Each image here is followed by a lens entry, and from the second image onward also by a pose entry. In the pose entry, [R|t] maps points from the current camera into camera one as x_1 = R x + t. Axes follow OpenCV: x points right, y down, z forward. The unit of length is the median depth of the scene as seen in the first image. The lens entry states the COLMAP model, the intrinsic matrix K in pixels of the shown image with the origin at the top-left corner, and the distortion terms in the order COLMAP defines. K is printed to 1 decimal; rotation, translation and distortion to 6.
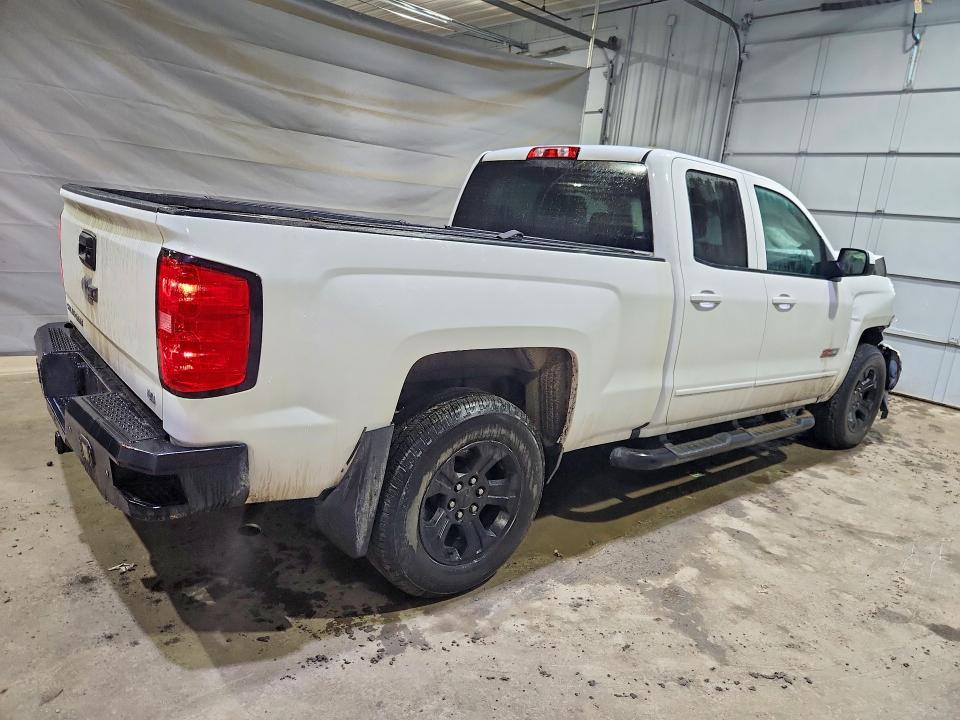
lens RADIAL K [[659.5, 0, 477.8], [0, 659.5, 356.9], [0, 0, 1]] dist [0.058098, -0.057726]
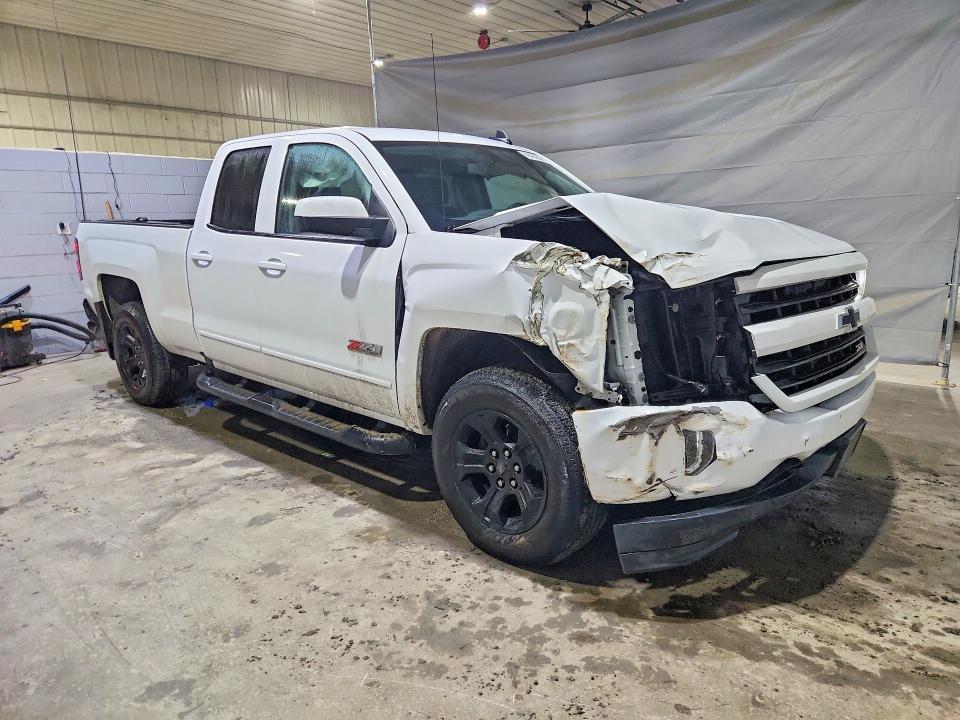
lens RADIAL K [[639.2, 0, 481.3], [0, 639.2, 364.3], [0, 0, 1]] dist [0.063919, -0.052128]
pose [[0.137096, 0.126304, -0.982472, 1.399407], [-0.173578, 0.979554, 0.101708, -0.092365], [0.975231, 0.156592, 0.156216, 1.172024]]
